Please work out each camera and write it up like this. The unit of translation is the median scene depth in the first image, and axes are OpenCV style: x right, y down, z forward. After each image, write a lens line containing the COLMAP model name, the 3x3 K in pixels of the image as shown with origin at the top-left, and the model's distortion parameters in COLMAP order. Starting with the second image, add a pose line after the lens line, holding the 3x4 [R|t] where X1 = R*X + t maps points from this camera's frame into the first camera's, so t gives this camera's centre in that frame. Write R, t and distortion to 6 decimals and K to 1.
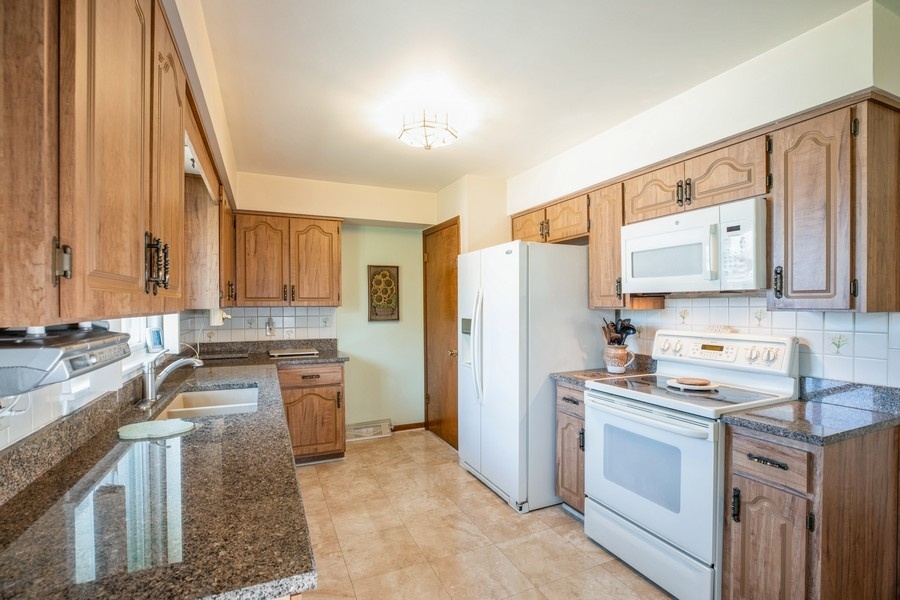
lens RADIAL K [[405.1, 0, 448.3], [0, 405.1, 305.7], [0, 0, 1]] dist [0.002450, 0.000710]
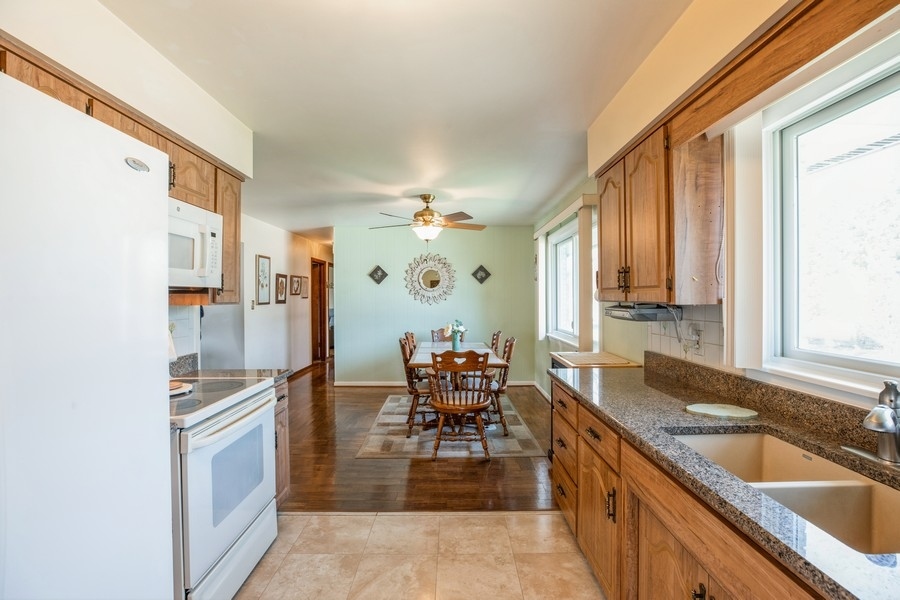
lens RADIAL K [[405.1, 0, 450.7], [0, 405.1, 295.9], [0, 0, 1]] dist [0.002450, 0.000710]
pose [[-0.911325, 0.002031, 0.411683, -0.375667], [0.006335, 0.999939, 0.009090, -0.019728], [-0.411639, 0.010892, -0.911282, 1.696154]]
